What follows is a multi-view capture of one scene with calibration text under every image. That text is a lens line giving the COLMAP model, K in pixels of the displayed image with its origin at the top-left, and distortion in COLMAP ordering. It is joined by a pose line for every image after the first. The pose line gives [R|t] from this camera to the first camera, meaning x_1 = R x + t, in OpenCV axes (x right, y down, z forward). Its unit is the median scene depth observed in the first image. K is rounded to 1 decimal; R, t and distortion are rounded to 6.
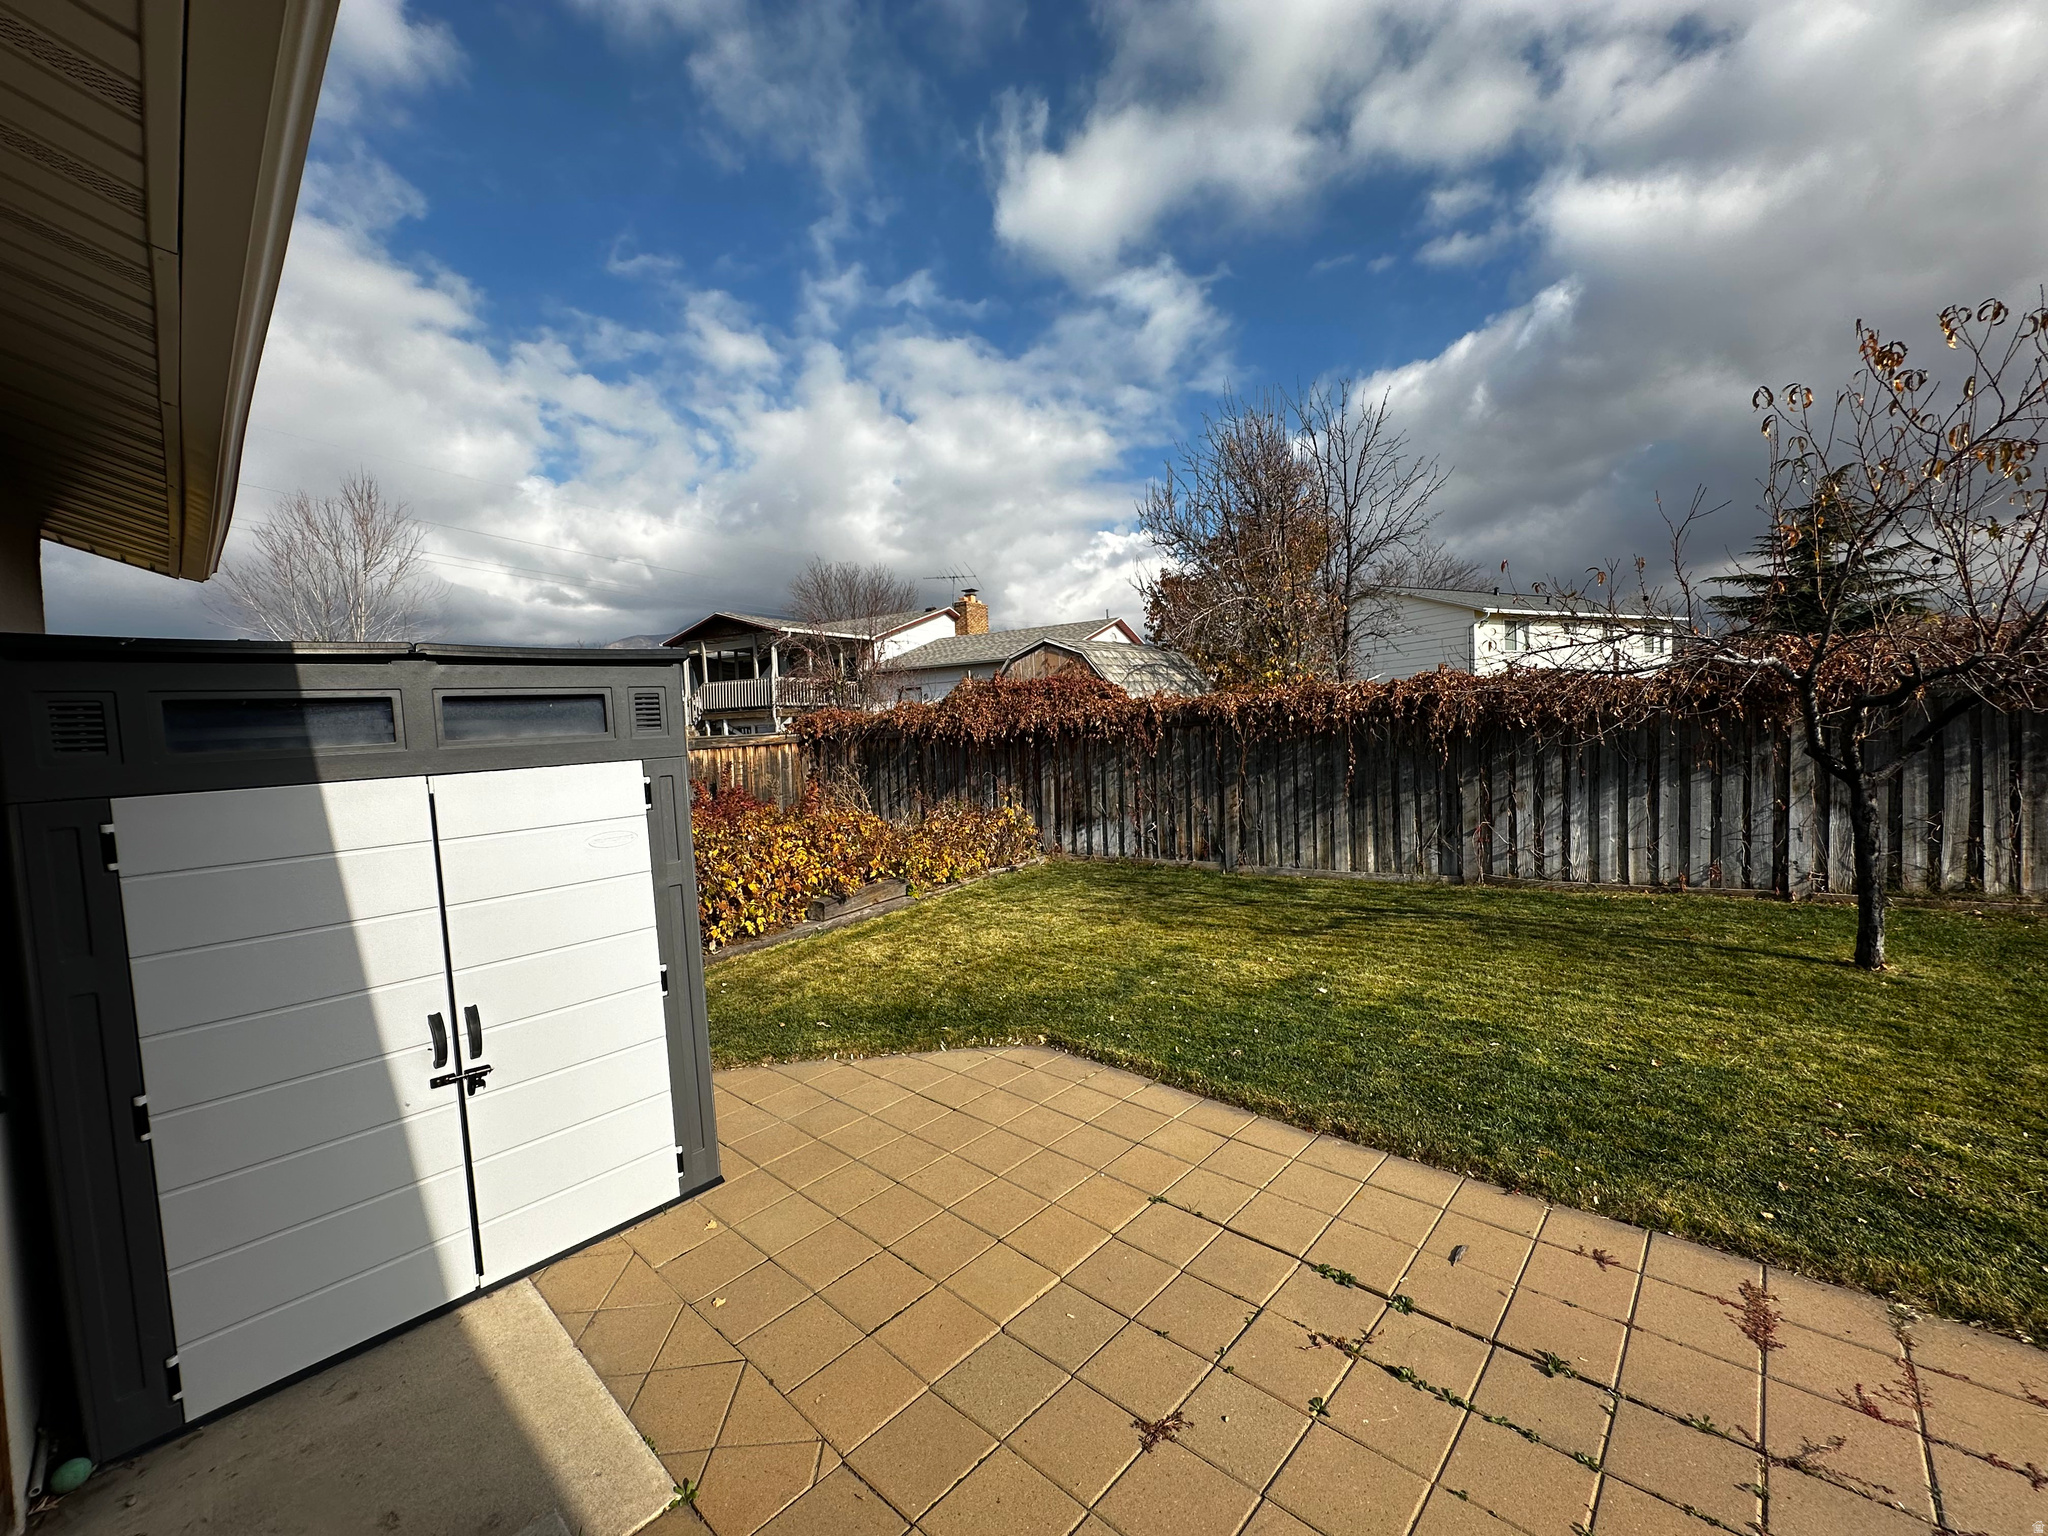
lens RADIAL K [[813.6, 0, 1024.6], [0, 813.6, 774.3], [0, 0, 1]] dist [-0.003766, 0.000668]
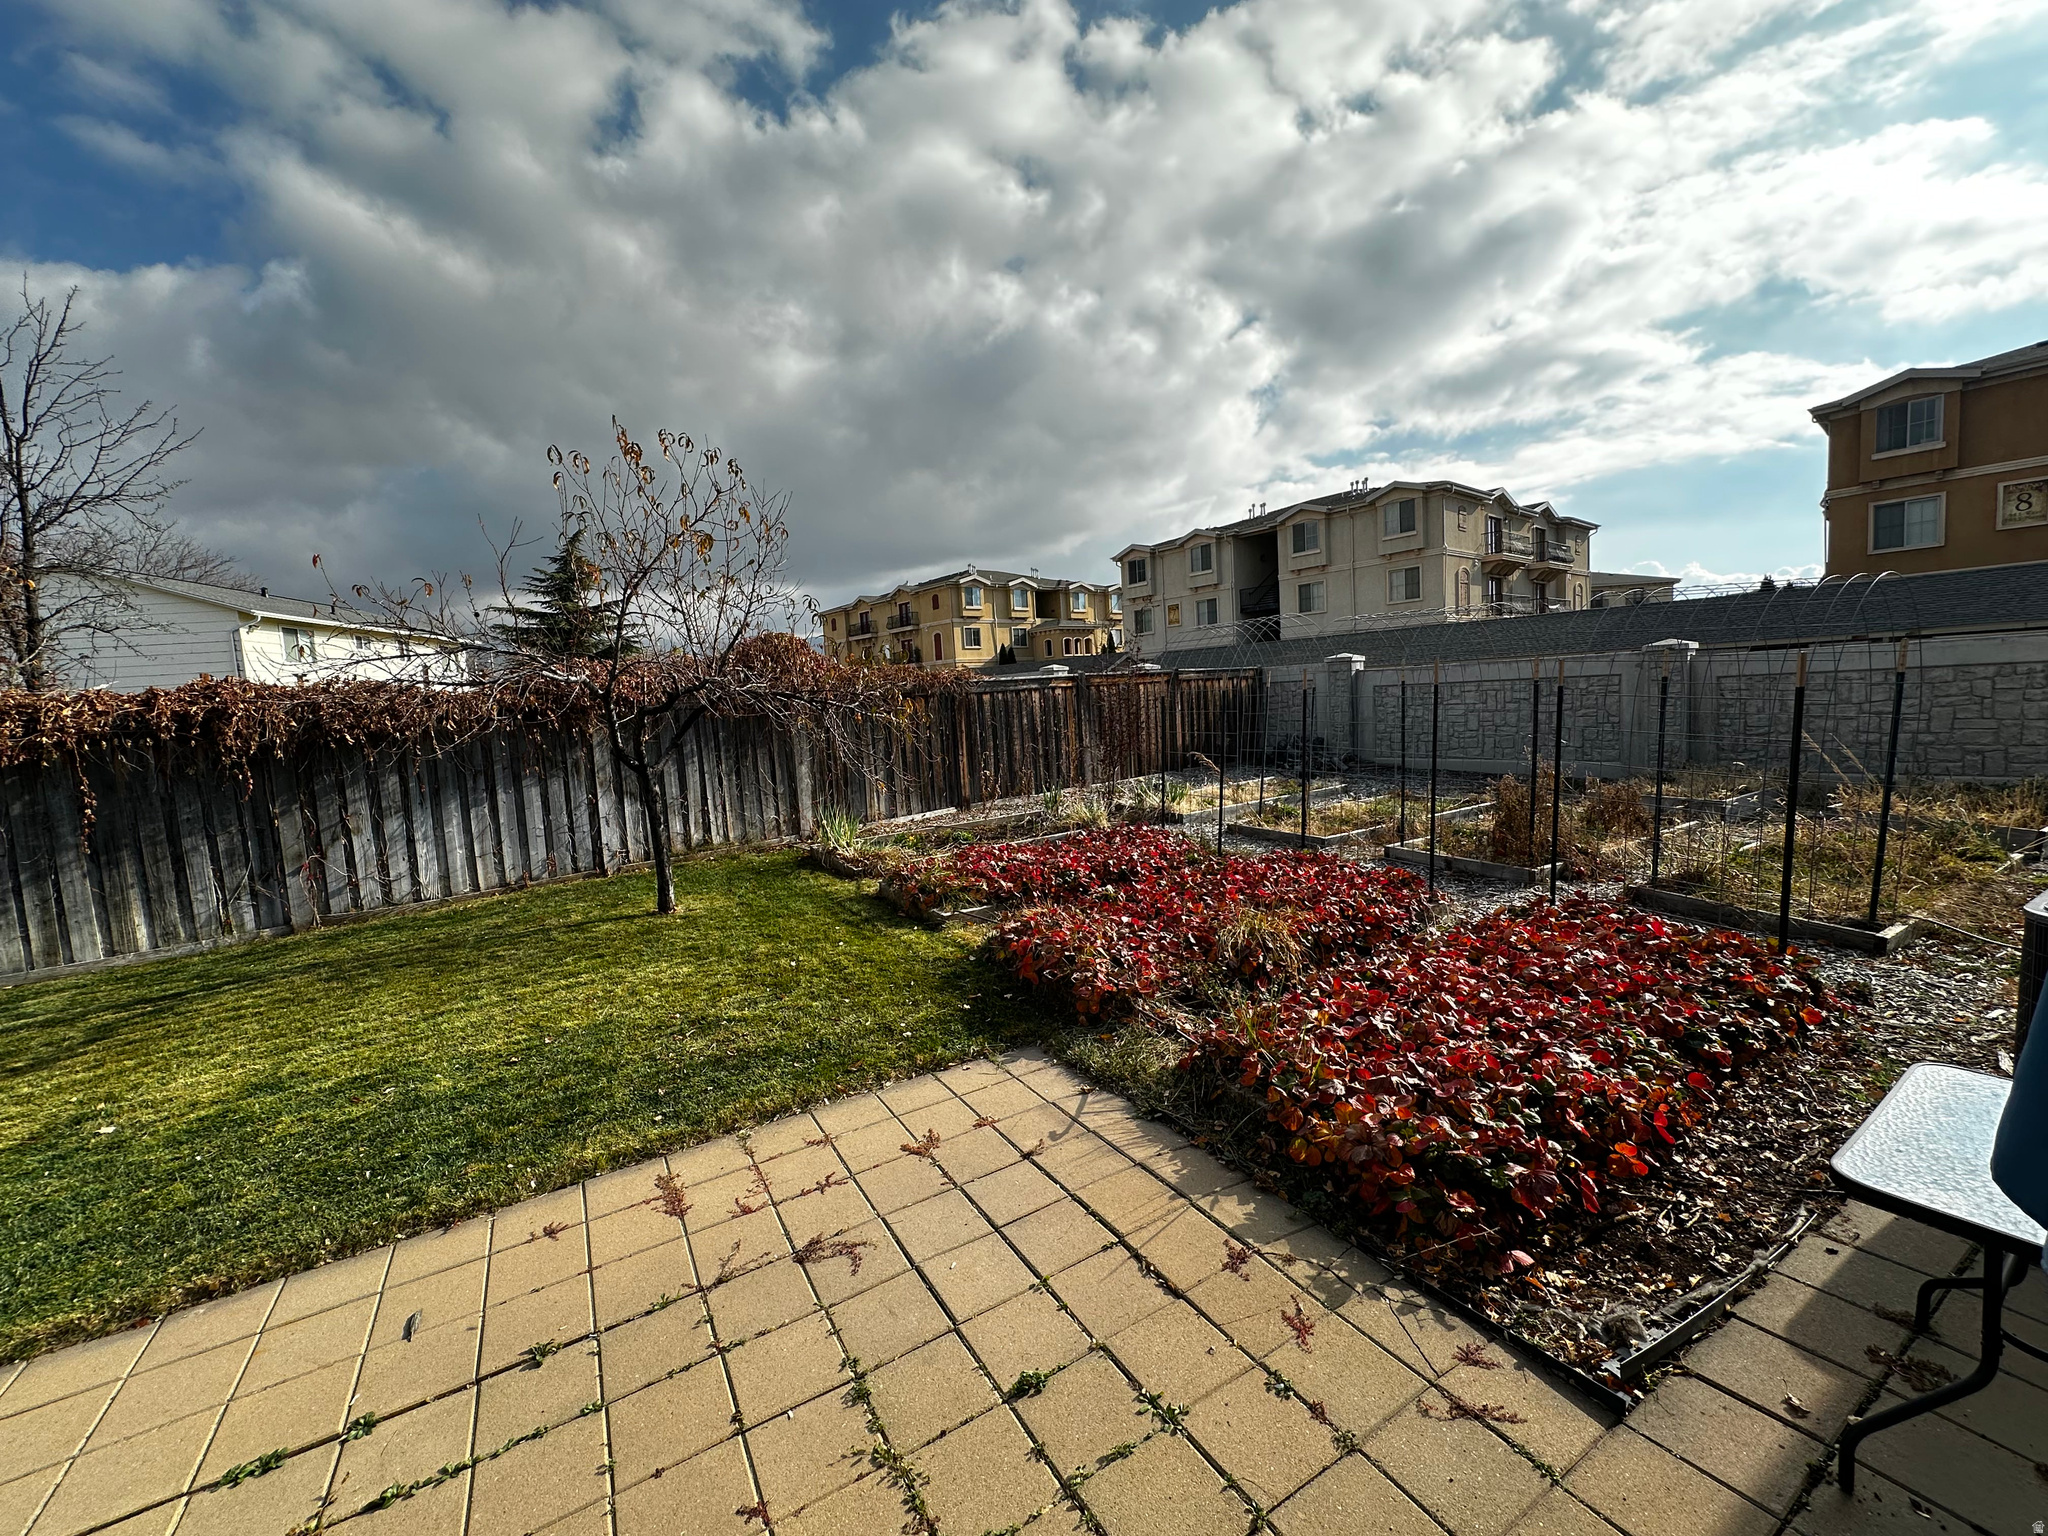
lens RADIAL K [[813.6, 0, 1019.3], [0, 813.6, 770.3], [0, 0, 1]] dist [-0.003766, 0.000668]
pose [[0.296922, -0.069824, 0.952345, -0.023646], [0.097860, 0.994297, 0.042389, 0.004531], [-0.949874, 0.080611, 0.302062, 0.017192]]
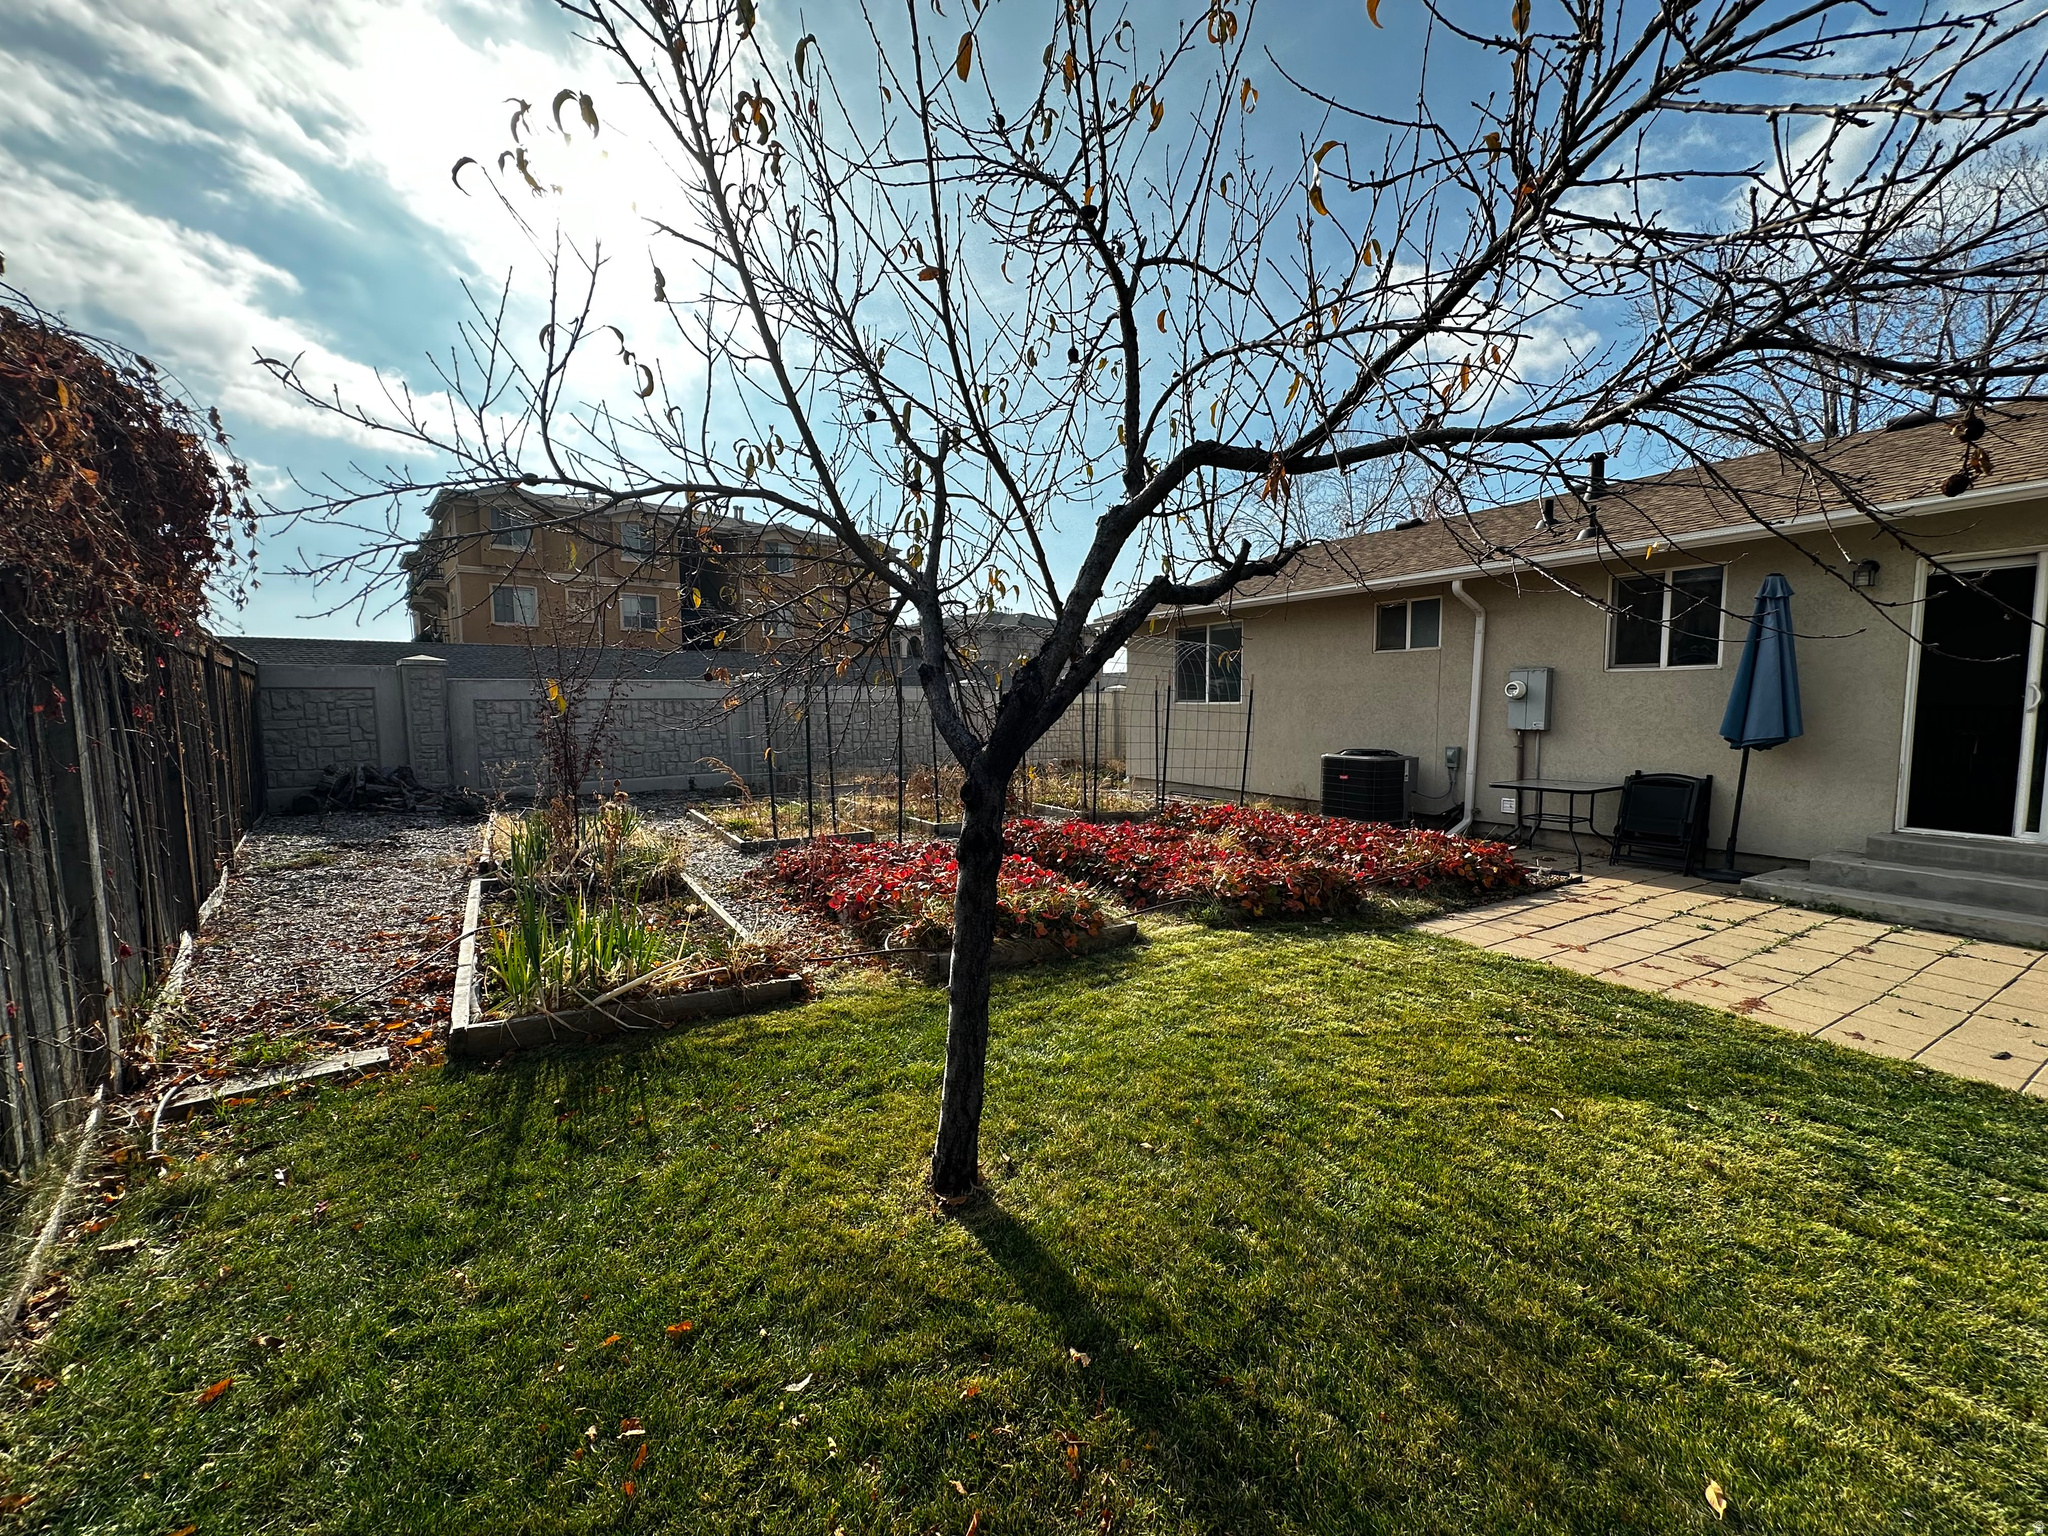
lens RADIAL K [[813.6, 0, 1014.1], [0, 813.6, 767.0], [0, 0, 1]] dist [-0.003766, 0.000668]
pose [[-0.954177, 0.029786, 0.297758, 0.518273], [0.069991, 0.989648, 0.125292, -0.032683], [-0.290944, 0.140391, -0.946384, 0.829193]]
